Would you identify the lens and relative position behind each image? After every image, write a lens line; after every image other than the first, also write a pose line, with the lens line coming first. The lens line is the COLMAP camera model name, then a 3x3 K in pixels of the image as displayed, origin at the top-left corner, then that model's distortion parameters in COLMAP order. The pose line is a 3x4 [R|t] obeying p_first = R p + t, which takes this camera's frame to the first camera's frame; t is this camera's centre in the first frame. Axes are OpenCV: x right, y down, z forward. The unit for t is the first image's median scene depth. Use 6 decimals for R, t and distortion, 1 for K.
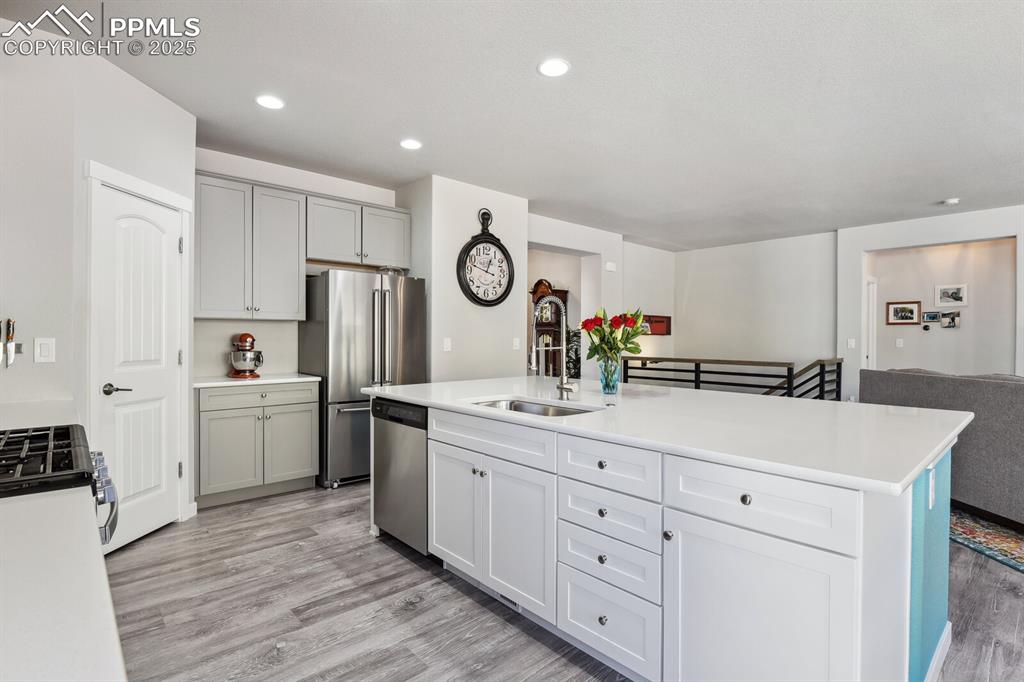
lens RADIAL K [[499.6, 0, 522.4], [0, 499.6, 342.4], [0, 0, 1]] dist [-0.007073, -0.005107]
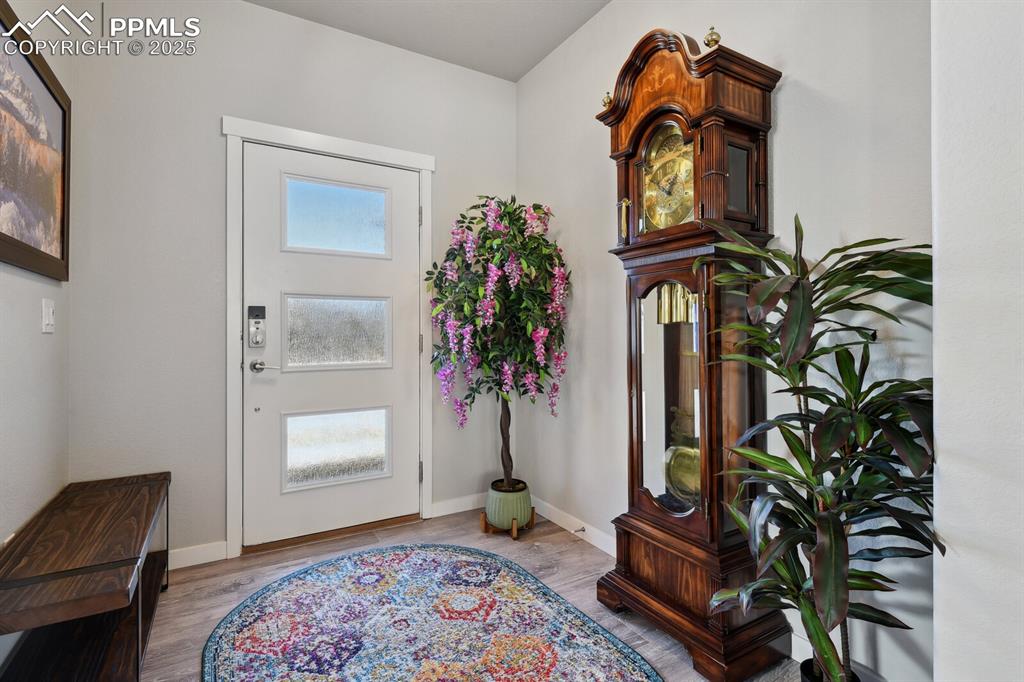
lens RADIAL K [[499.6, 0, 507.9], [0, 499.6, 333.5], [0, 0, 1]] dist [-0.007073, -0.005107]
pose [[0.976338, -0.005118, -0.216189, 0.027674], [0.004566, 0.999985, -0.003052, 0.007468], [0.216201, 0.001993, 0.976347, 0.891089]]
